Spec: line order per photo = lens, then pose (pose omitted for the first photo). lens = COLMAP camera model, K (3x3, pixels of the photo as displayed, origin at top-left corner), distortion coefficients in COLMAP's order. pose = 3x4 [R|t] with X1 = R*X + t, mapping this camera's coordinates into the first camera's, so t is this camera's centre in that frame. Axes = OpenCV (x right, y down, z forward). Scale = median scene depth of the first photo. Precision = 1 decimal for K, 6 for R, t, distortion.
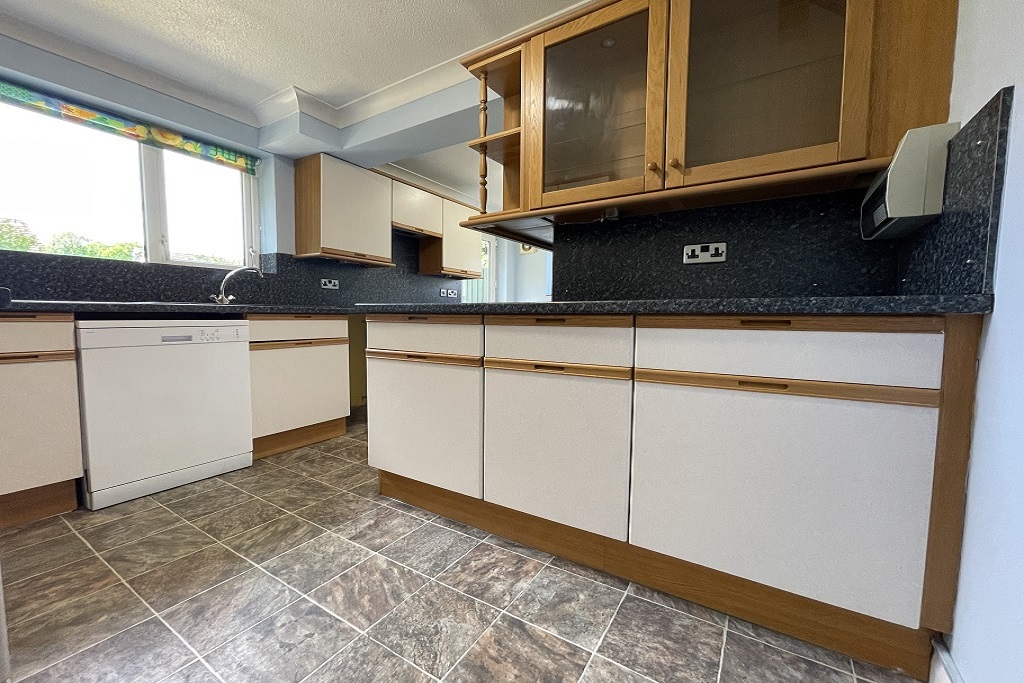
lens RADIAL K [[412.9, 0, 511.1], [0, 412.9, 334.9], [0, 0, 1]] dist [0.001531, -0.001106]
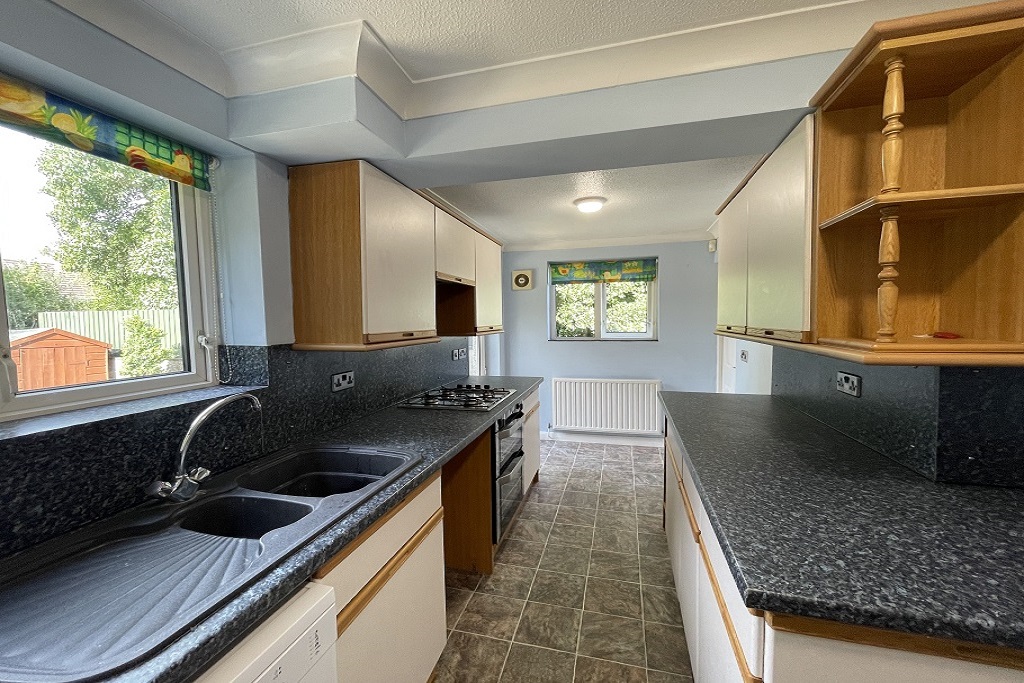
lens RADIAL K [[412.9, 0, 510.2], [0, 412.9, 335.6], [0, 0, 1]] dist [0.001531, -0.001106]
pose [[0.955897, -0.036001, 0.291486, -0.750082], [0.038612, 0.999249, -0.003205, -0.345756], [-0.291152, 0.014319, 0.956570, 0.740003]]
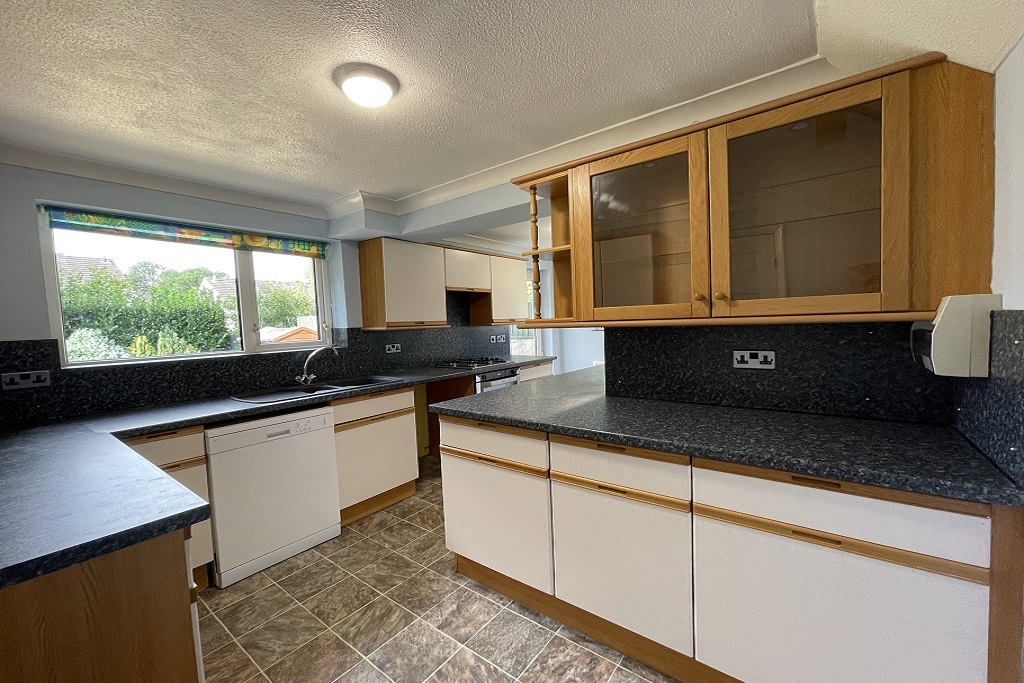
lens RADIAL K [[412.9, 0, 509.8], [0, 412.9, 334.3], [0, 0, 1]] dist [0.001531, -0.001106]
pose [[0.993737, -0.046426, -0.101644, -0.037163], [0.045261, 0.998881, -0.013737, -0.257300], [0.102168, 0.009050, 0.994726, -0.104138]]
